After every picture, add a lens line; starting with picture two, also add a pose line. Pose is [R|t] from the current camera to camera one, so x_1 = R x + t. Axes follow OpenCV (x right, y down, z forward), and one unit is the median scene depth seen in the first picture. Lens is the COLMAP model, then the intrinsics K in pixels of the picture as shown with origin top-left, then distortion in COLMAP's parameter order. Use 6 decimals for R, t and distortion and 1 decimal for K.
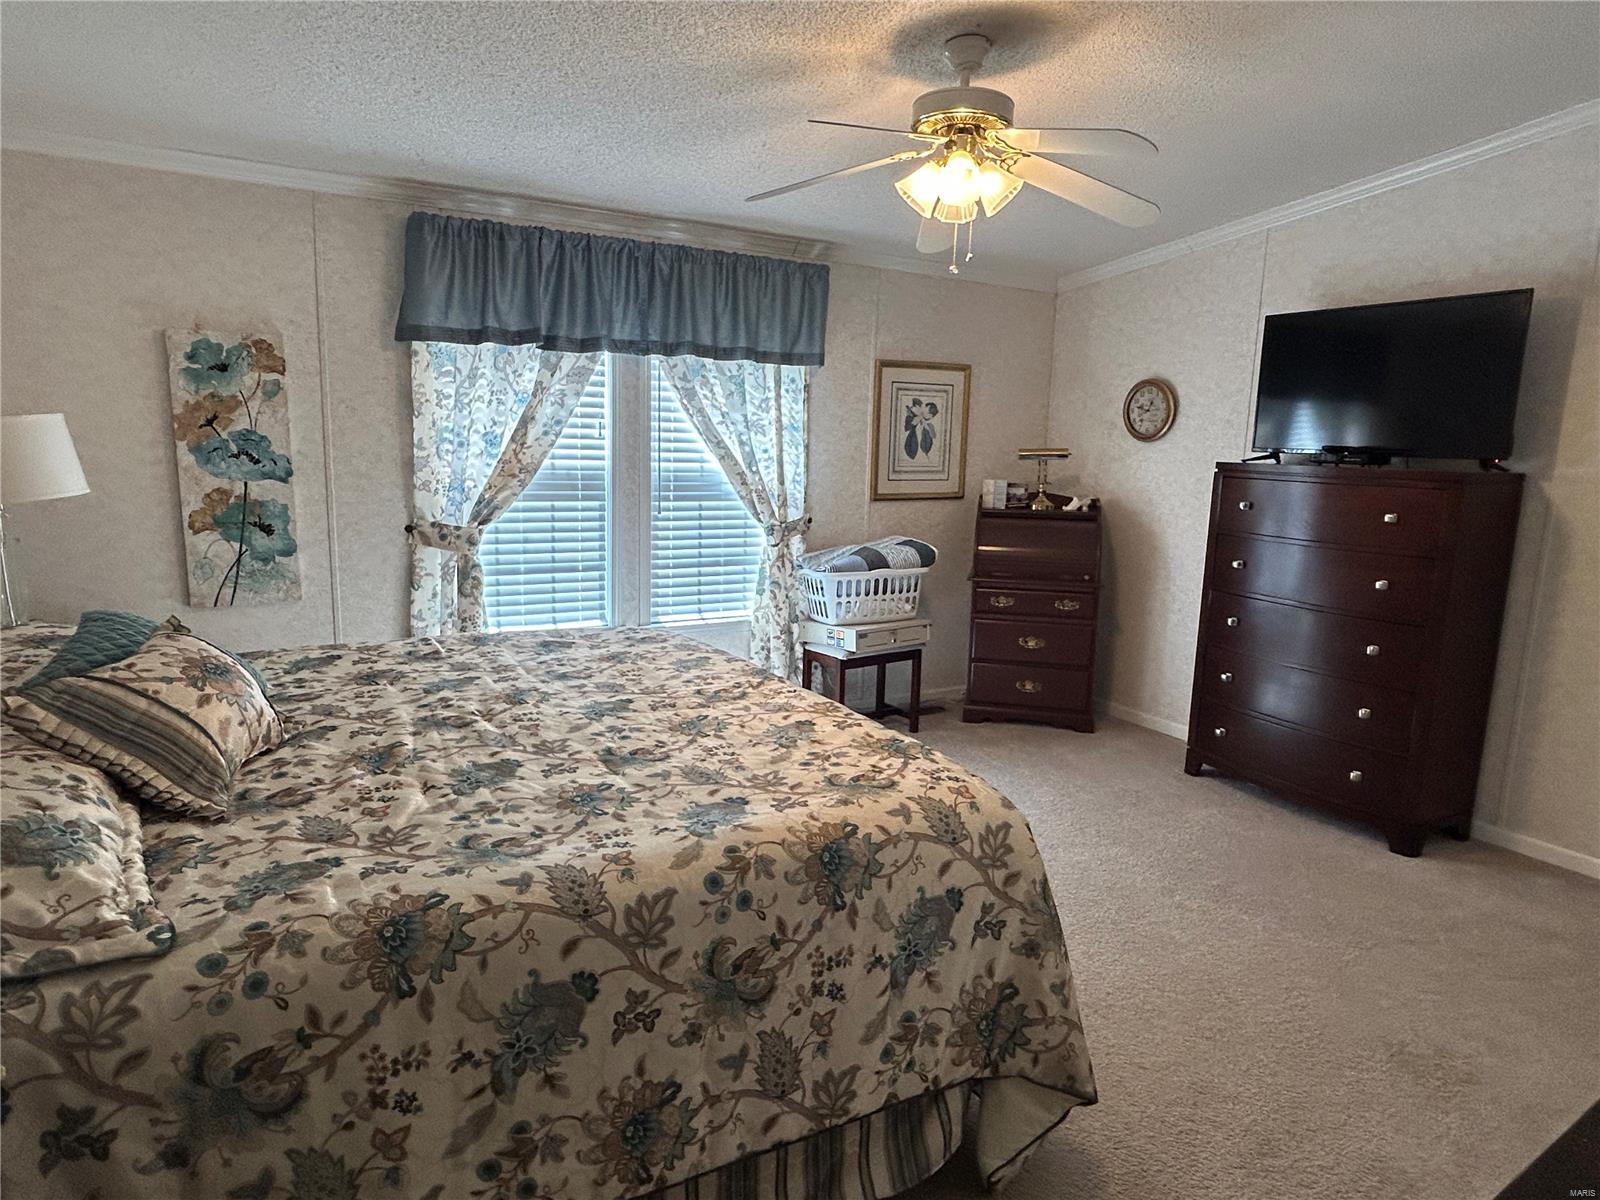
lens RADIAL K [[959.2, 0, 797.4], [0, 959.2, 608.4], [0, 0, 1]] dist [0.003260, -0.001391]
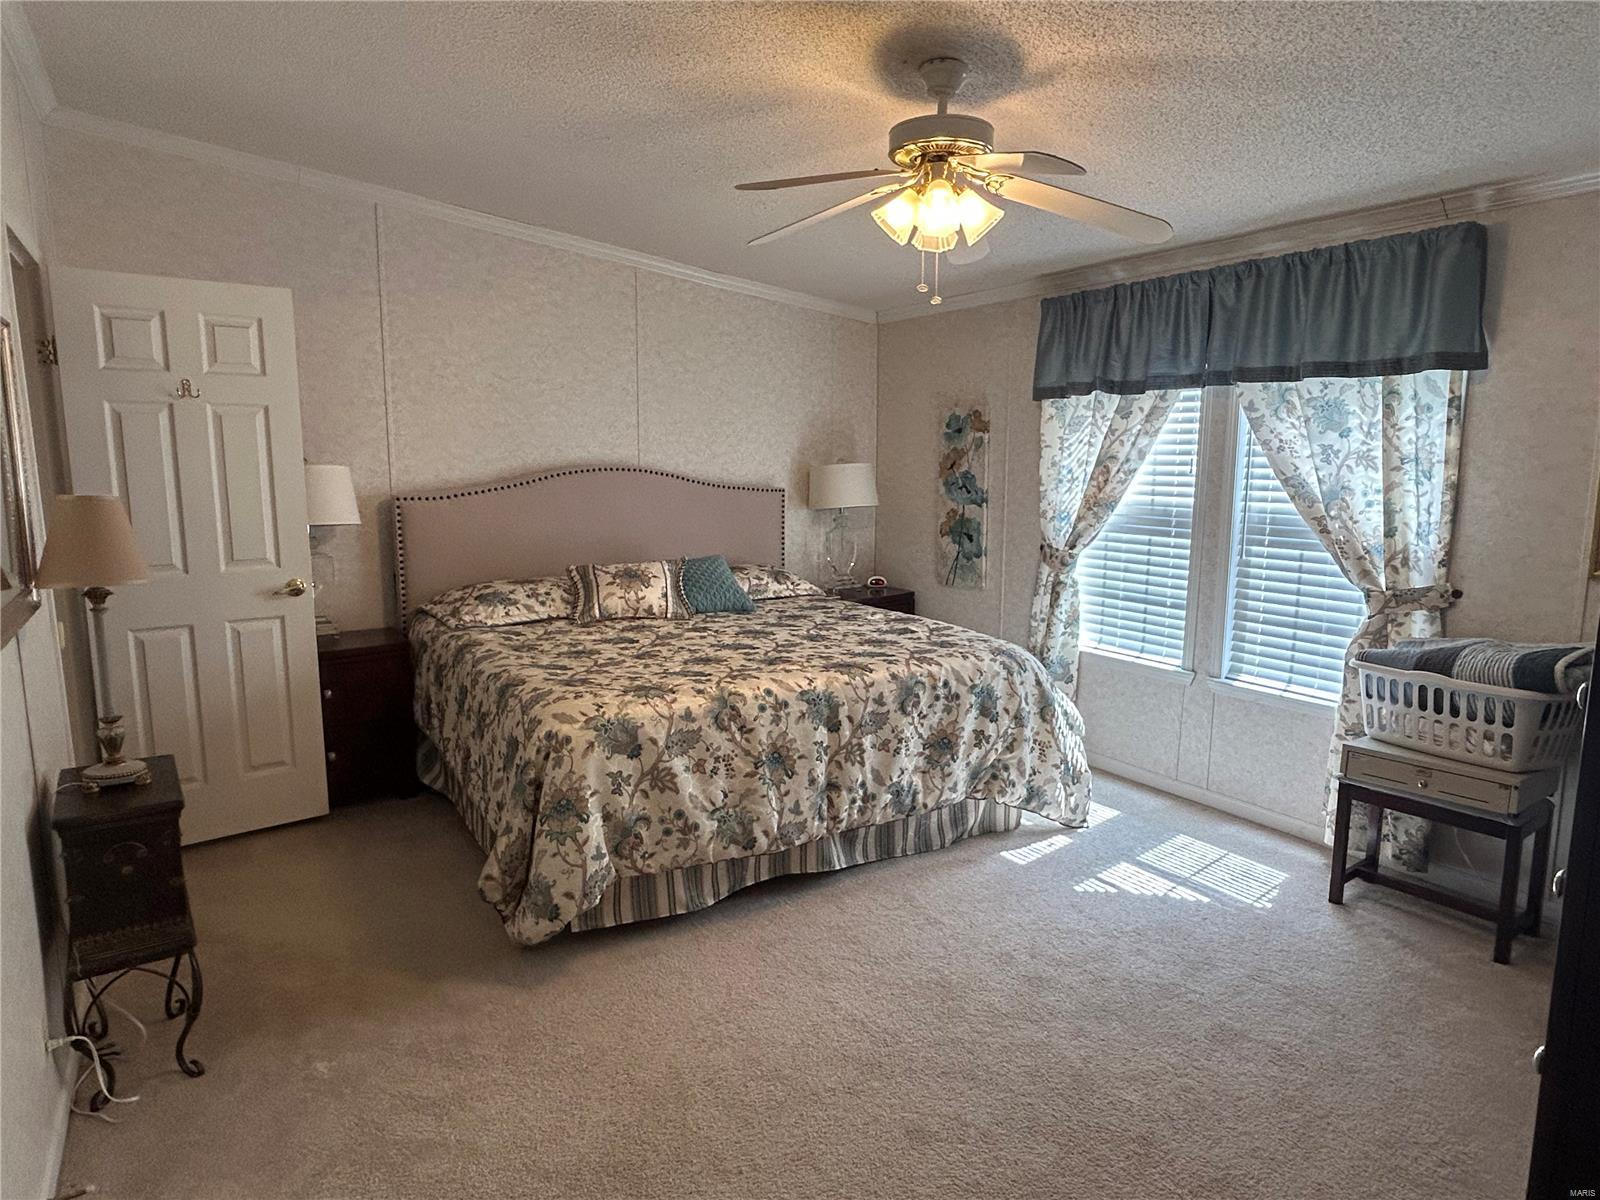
lens RADIAL K [[959.2, 0, 797.5], [0, 959.2, 596.0], [0, 0, 1]] dist [0.003260, -0.001391]
pose [[0.043522, 0.121192, -0.991675, 0.766420], [-0.172700, 0.978585, 0.112013, -0.097708], [0.984012, 0.166387, 0.063520, 0.566076]]
